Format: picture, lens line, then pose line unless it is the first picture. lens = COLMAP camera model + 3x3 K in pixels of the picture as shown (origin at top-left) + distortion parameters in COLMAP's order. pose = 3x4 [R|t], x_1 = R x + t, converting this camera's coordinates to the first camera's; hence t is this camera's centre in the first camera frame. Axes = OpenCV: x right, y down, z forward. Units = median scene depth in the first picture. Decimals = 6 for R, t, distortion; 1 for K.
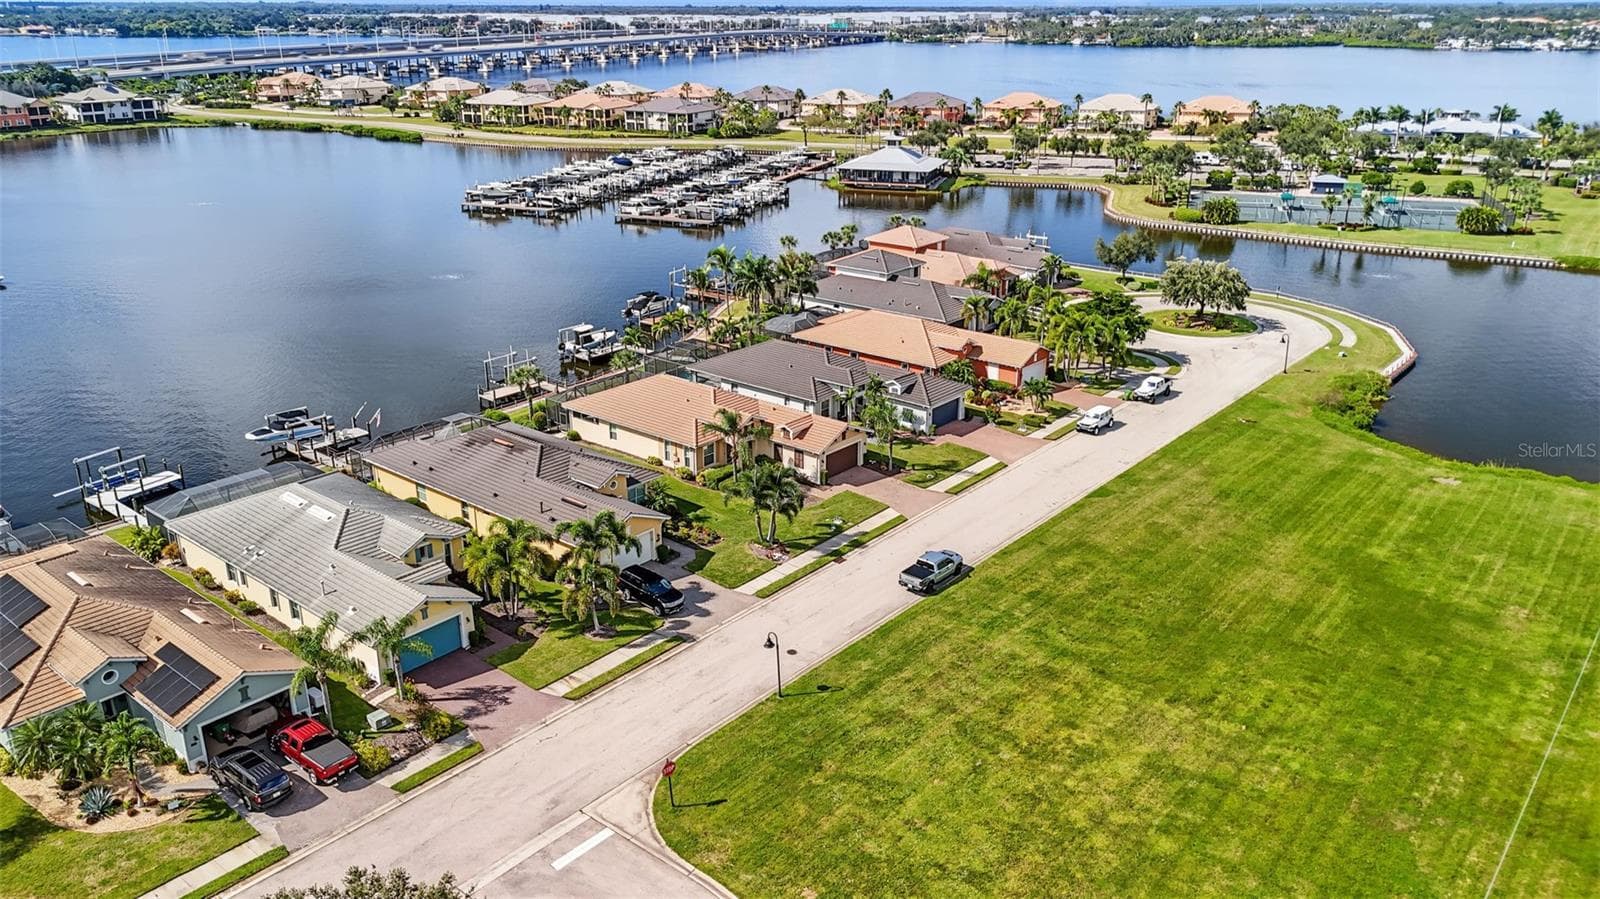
lens RADIAL K [[1167.4, 0, 800.0], [0, 1167.4, 449.5], [0, 0, 1]] dist [0.077245, -0.100828]
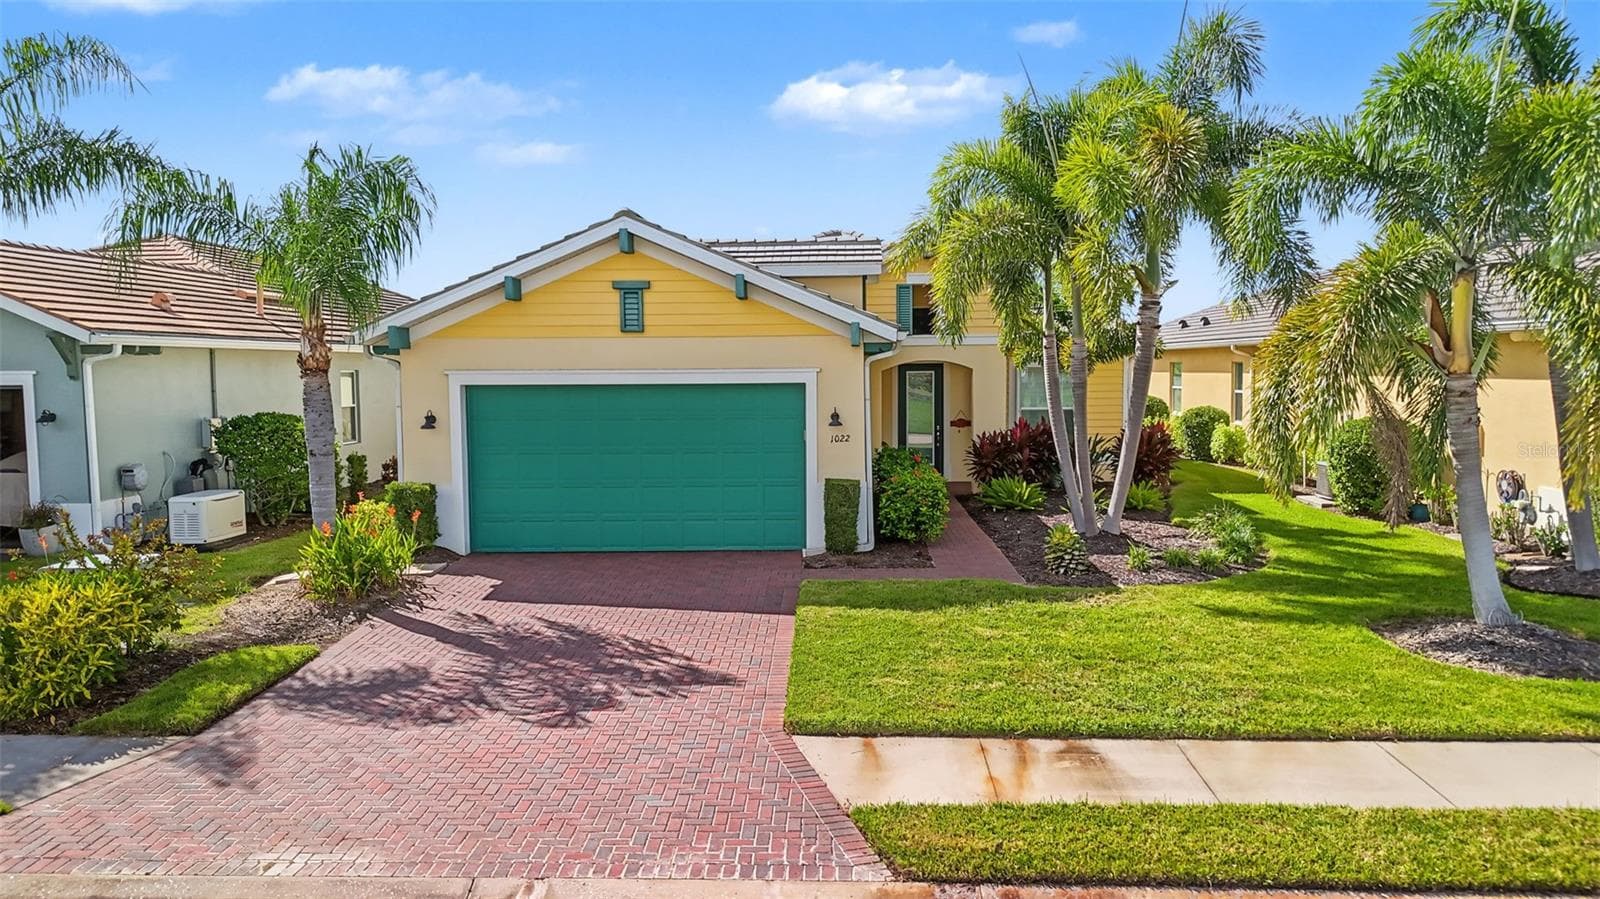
lens RADIAL K [[1167.4, 0, 800.0], [0, 1167.4, 449.5], [0, 0, 1]] dist [0.077245, -0.100828]
pose [[0.603651, 0.051834, -0.795562, -0.080109], [-0.269313, 0.952483, -0.142289, 0.133439], [0.750384, 0.300148, 0.588927, 0.630289]]
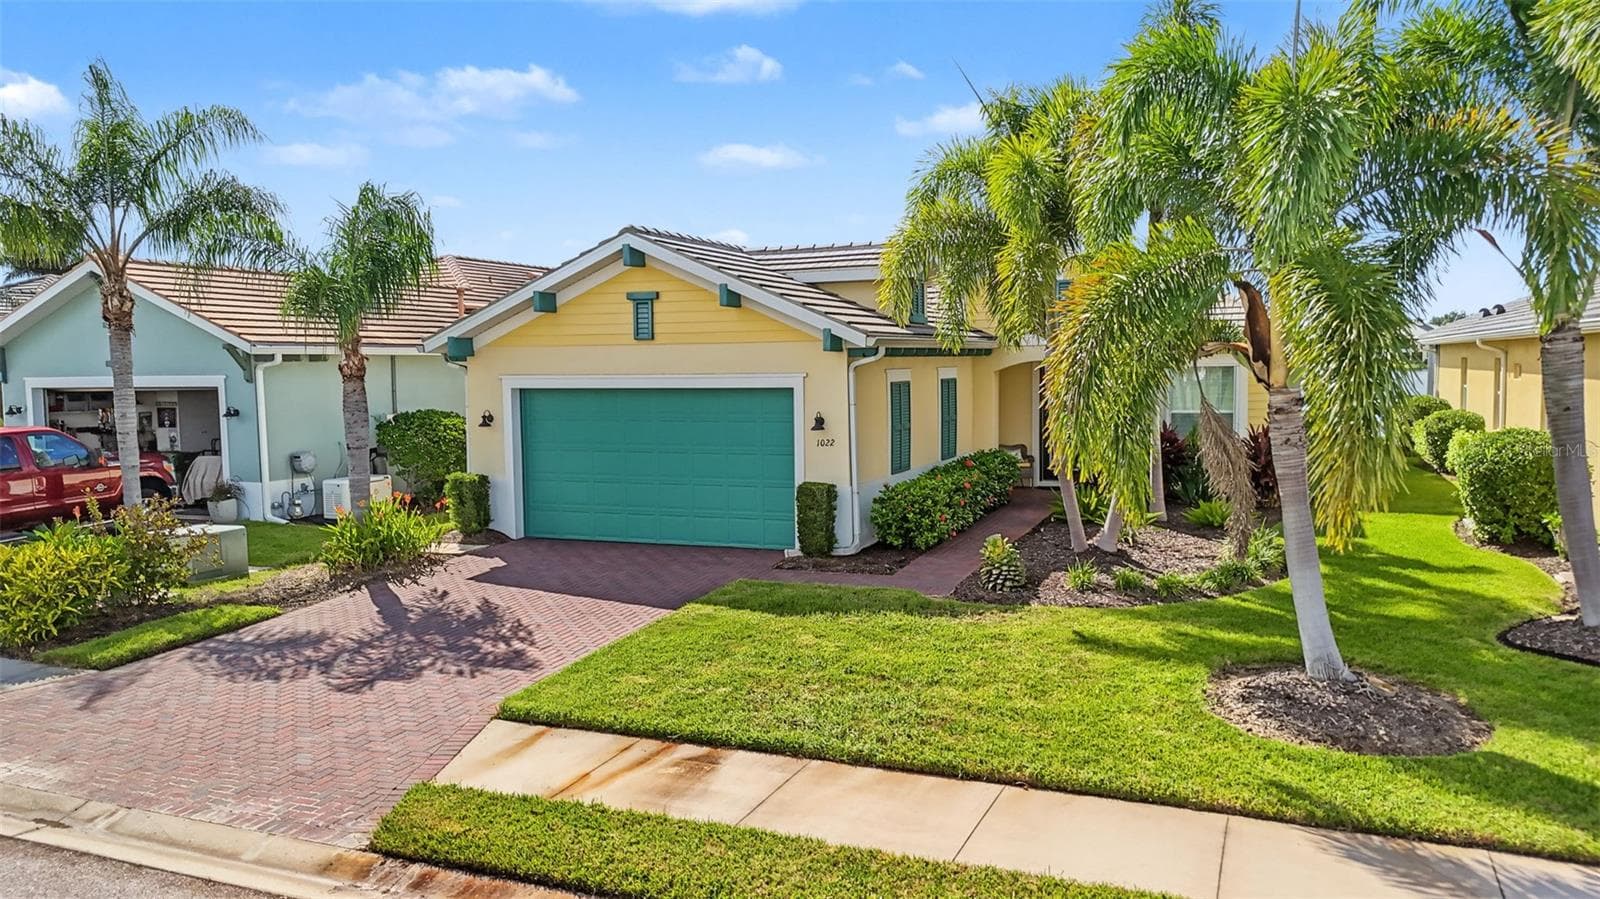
lens RADIAL K [[1167.4, 0, 800.0], [0, 1167.4, 449.5], [0, 0, 1]] dist [0.077245, -0.100828]
pose [[0.287421, 0.067044, -0.955455, -0.049866], [-0.321304, 0.946493, -0.030240, 0.114374], [0.902304, 0.315683, 0.293583, 0.678550]]
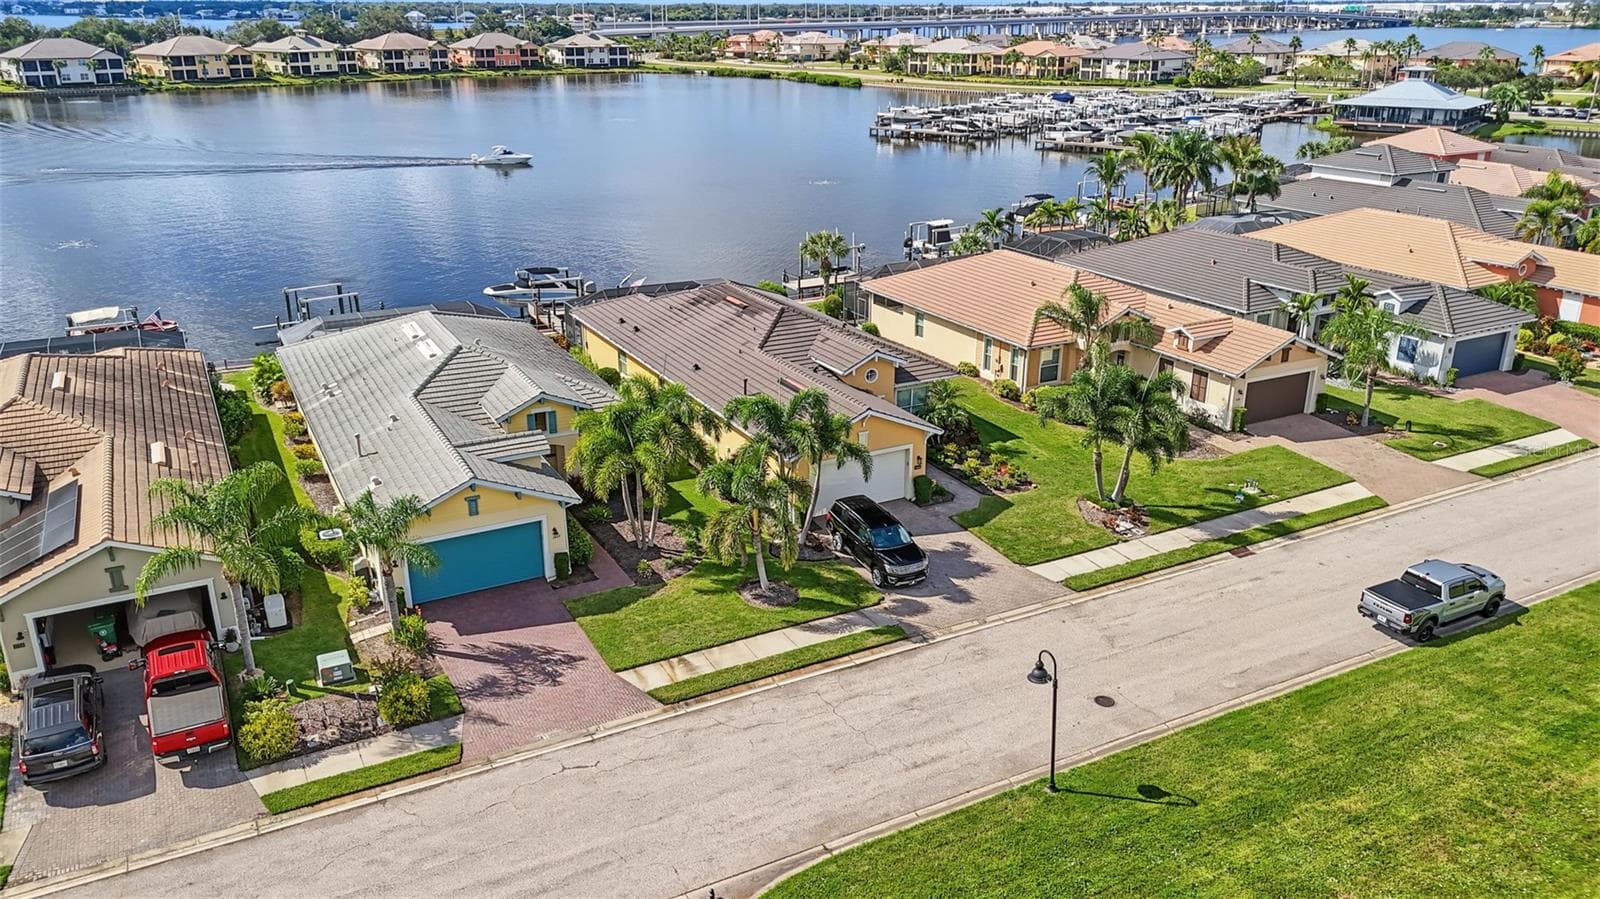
lens RADIAL K [[1167.4, 0, 800.0], [0, 1167.4, 449.5], [0, 0, 1]] dist [0.077245, -0.100828]
pose [[0.926804, 0.130892, -0.351997, 0.026052], [-0.131631, 0.991056, 0.021947, 0.053769], [0.351721, 0.025993, 0.935744, 0.354609]]
